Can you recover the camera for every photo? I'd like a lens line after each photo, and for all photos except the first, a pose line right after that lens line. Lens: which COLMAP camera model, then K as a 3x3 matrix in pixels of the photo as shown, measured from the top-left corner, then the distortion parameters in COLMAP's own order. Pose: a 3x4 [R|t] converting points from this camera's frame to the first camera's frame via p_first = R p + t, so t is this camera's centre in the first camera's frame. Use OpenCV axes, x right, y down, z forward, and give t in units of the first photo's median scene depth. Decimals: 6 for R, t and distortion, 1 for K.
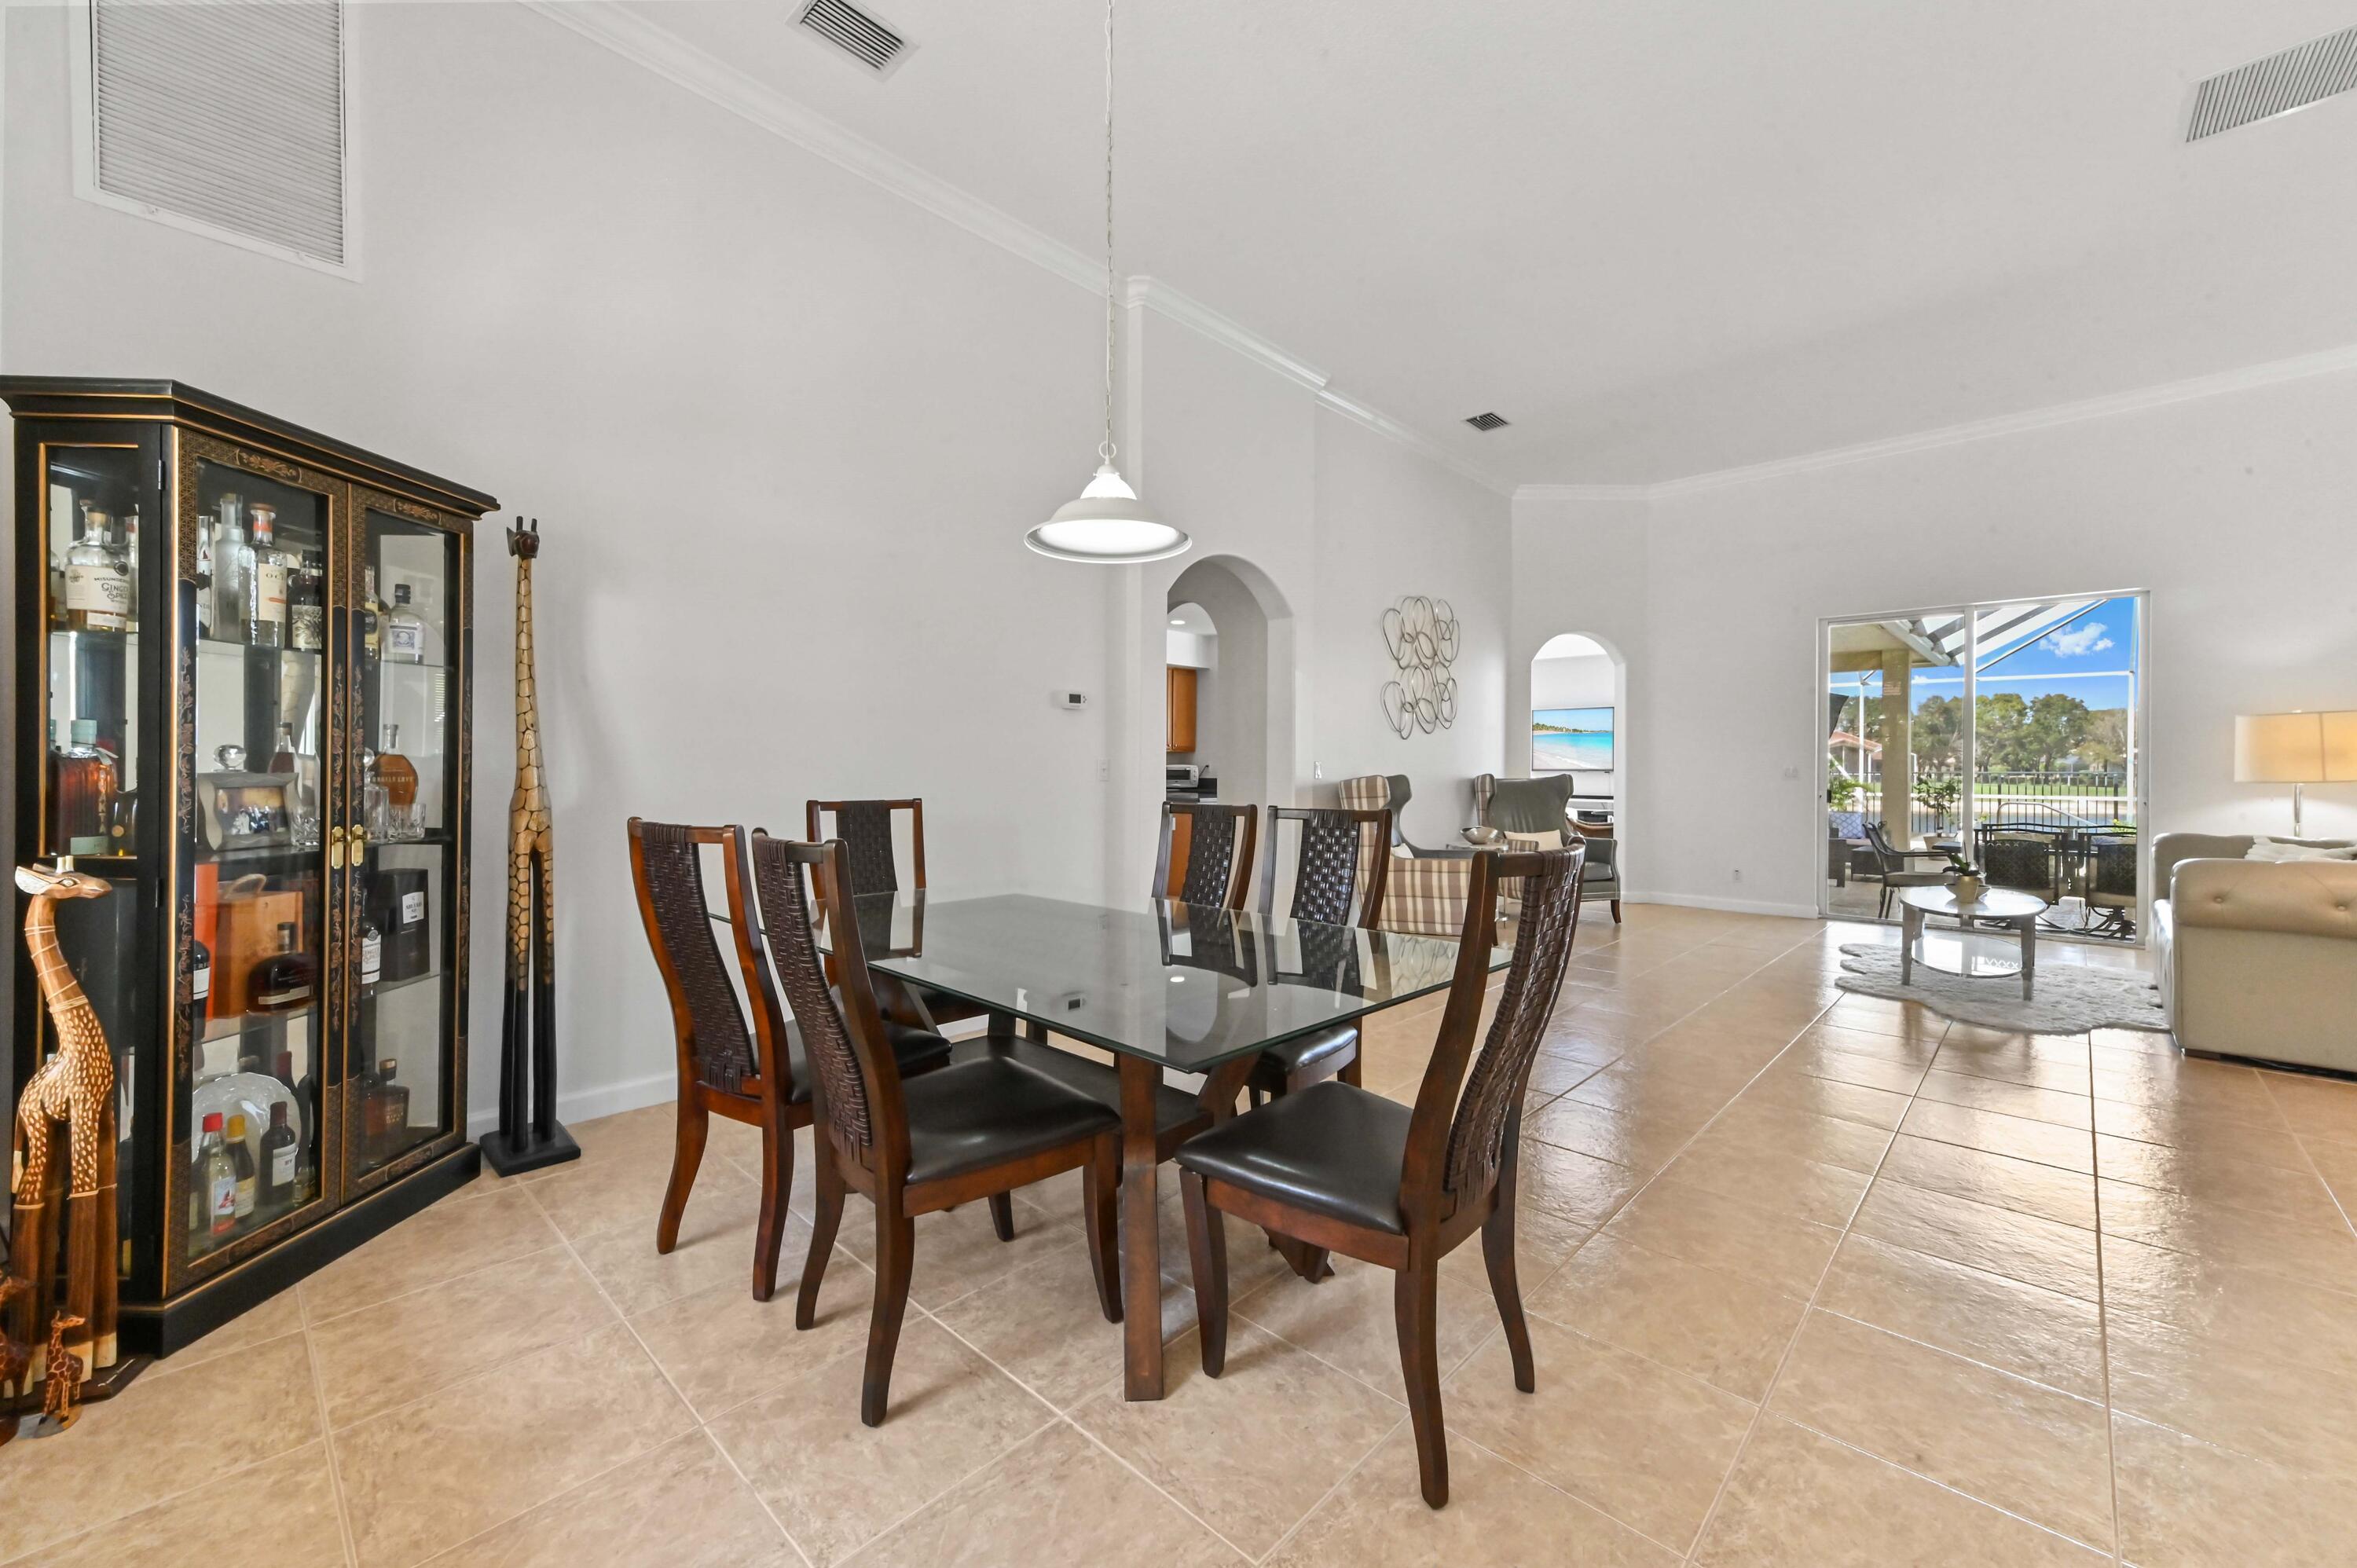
lens RADIAL K [[925.9, 0, 1163.1], [0, 925.9, 775.4], [0, 0, 1]] dist [0.002282, 0.000711]
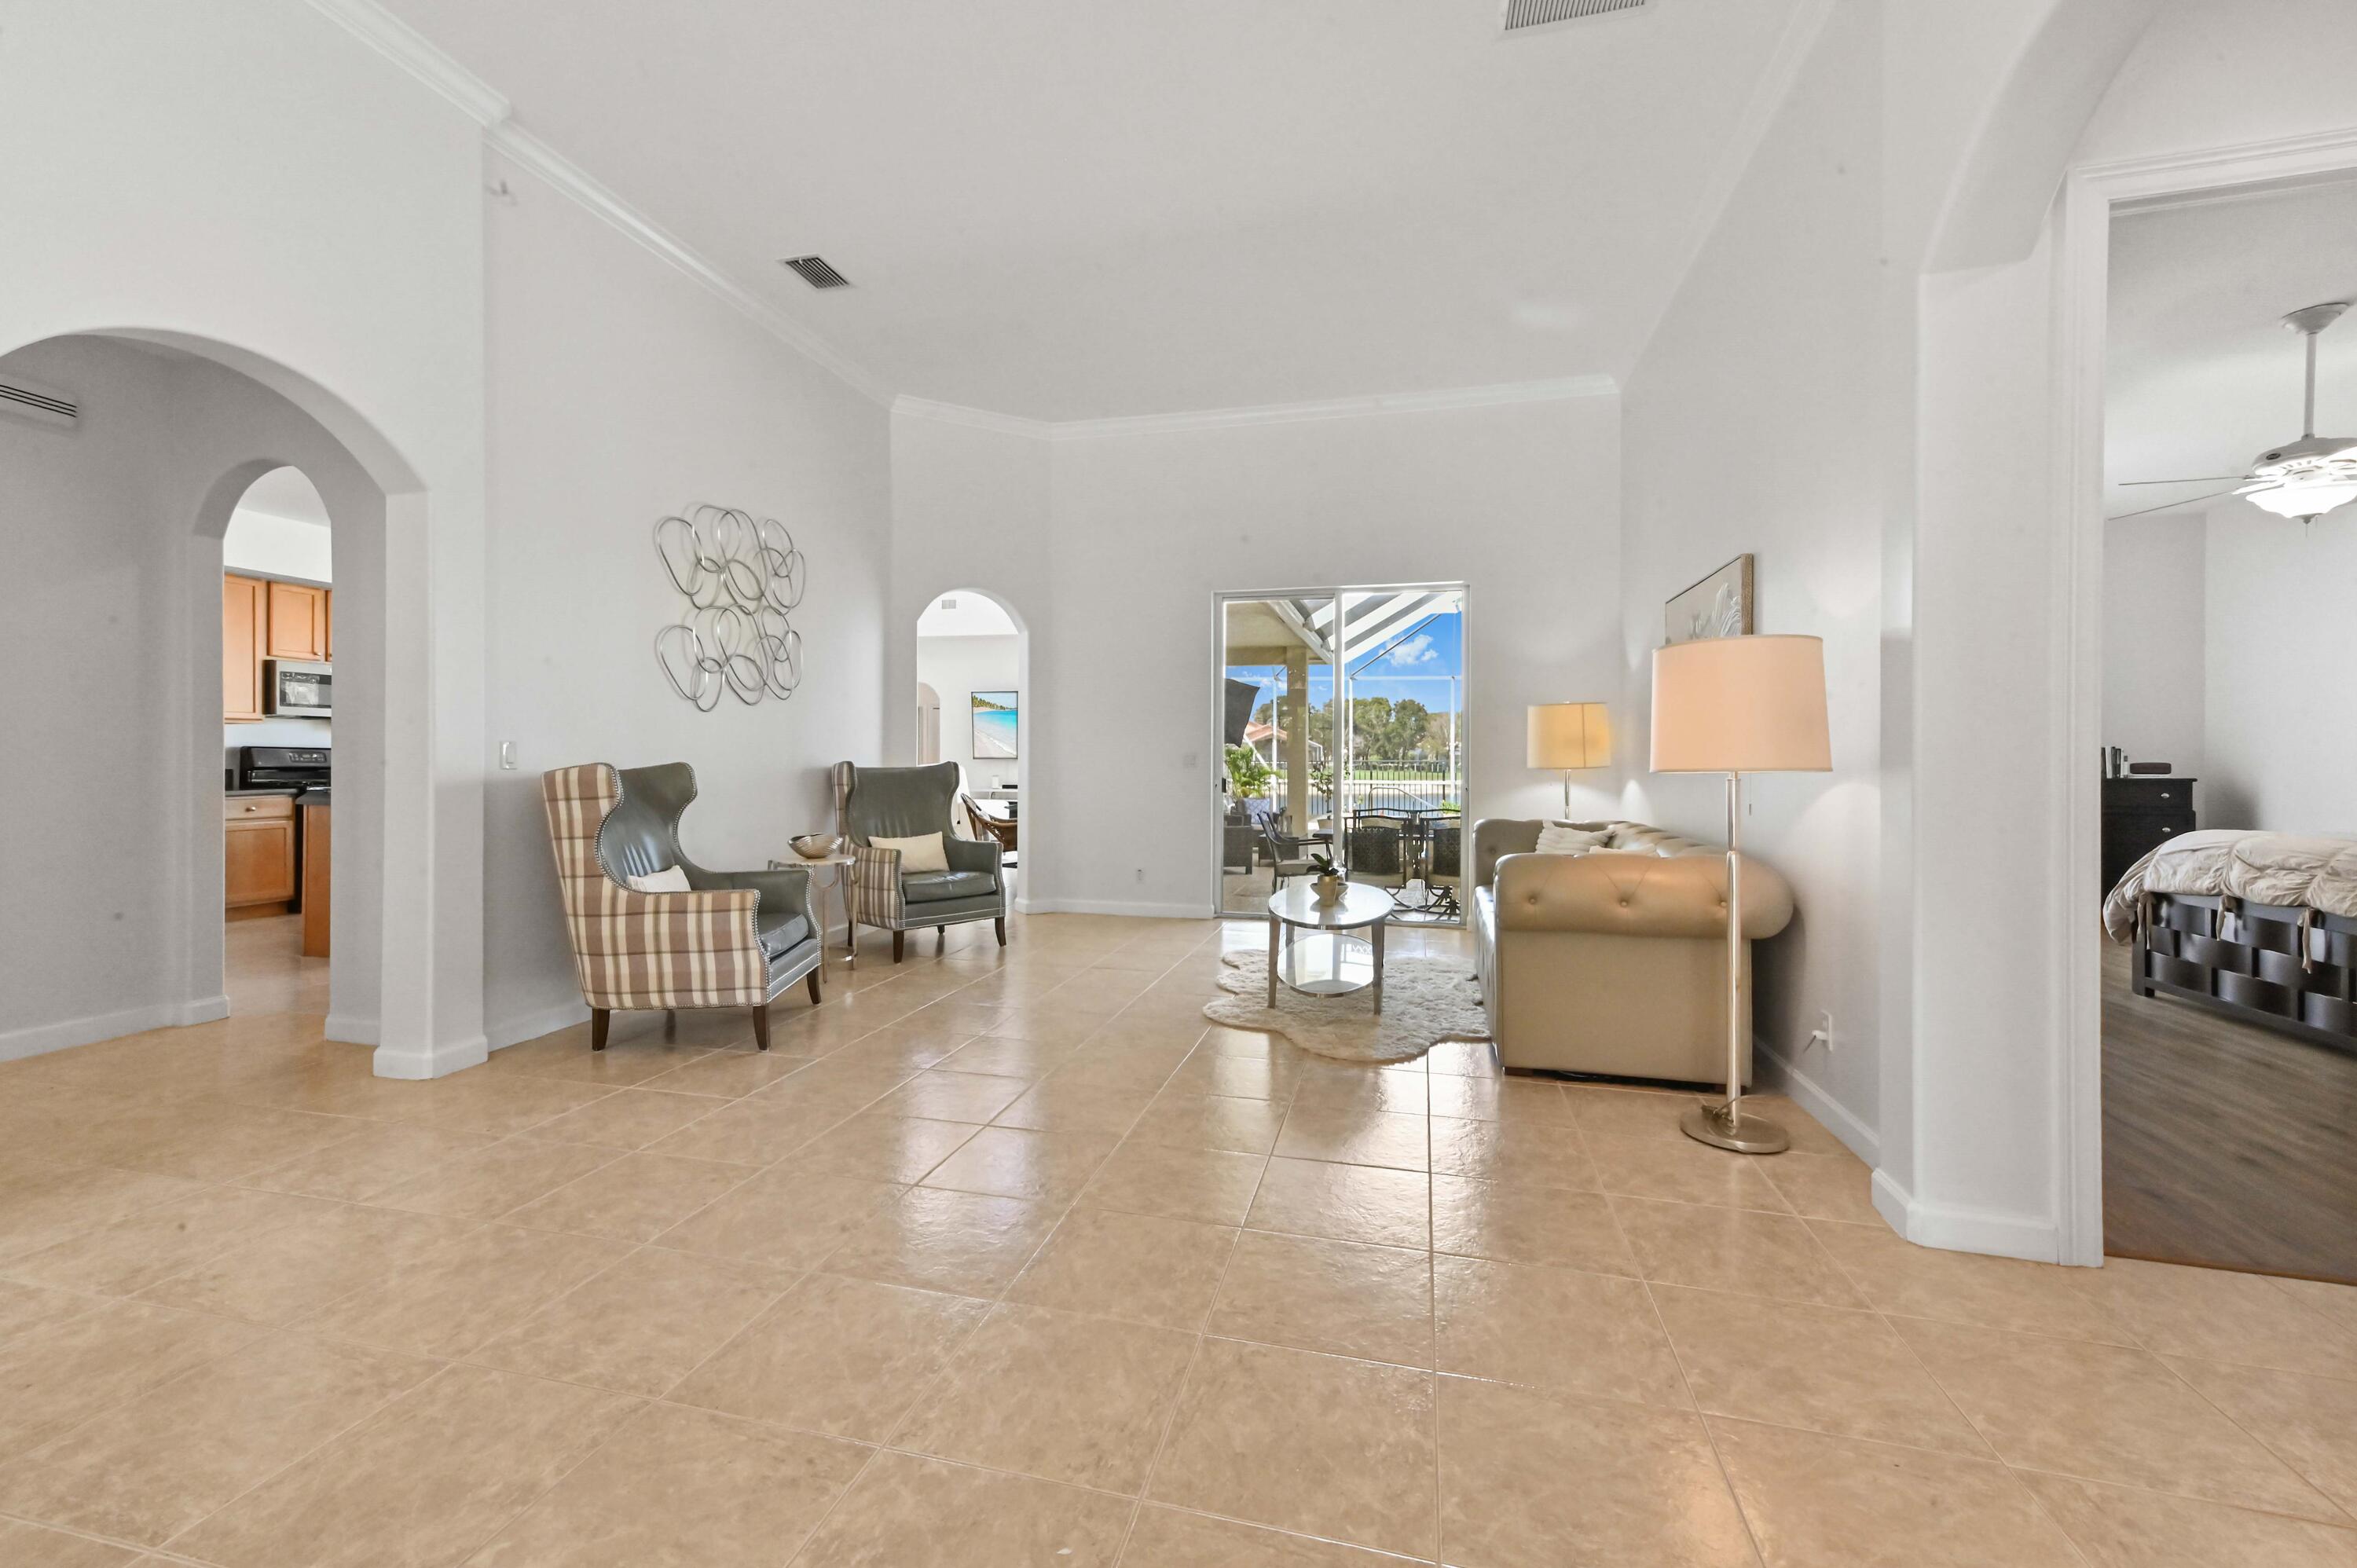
lens RADIAL K [[959.4, 0, 1173.0], [0, 959.4, 775.1], [0, 0, 1]] dist [-0.000196, 0.000131]
pose [[0.865601, -0.007678, 0.500675, 0.203974], [0.002328, 0.999933, 0.011310, 0.001010], [-0.500729, -0.008624, 0.865561, 0.204347]]
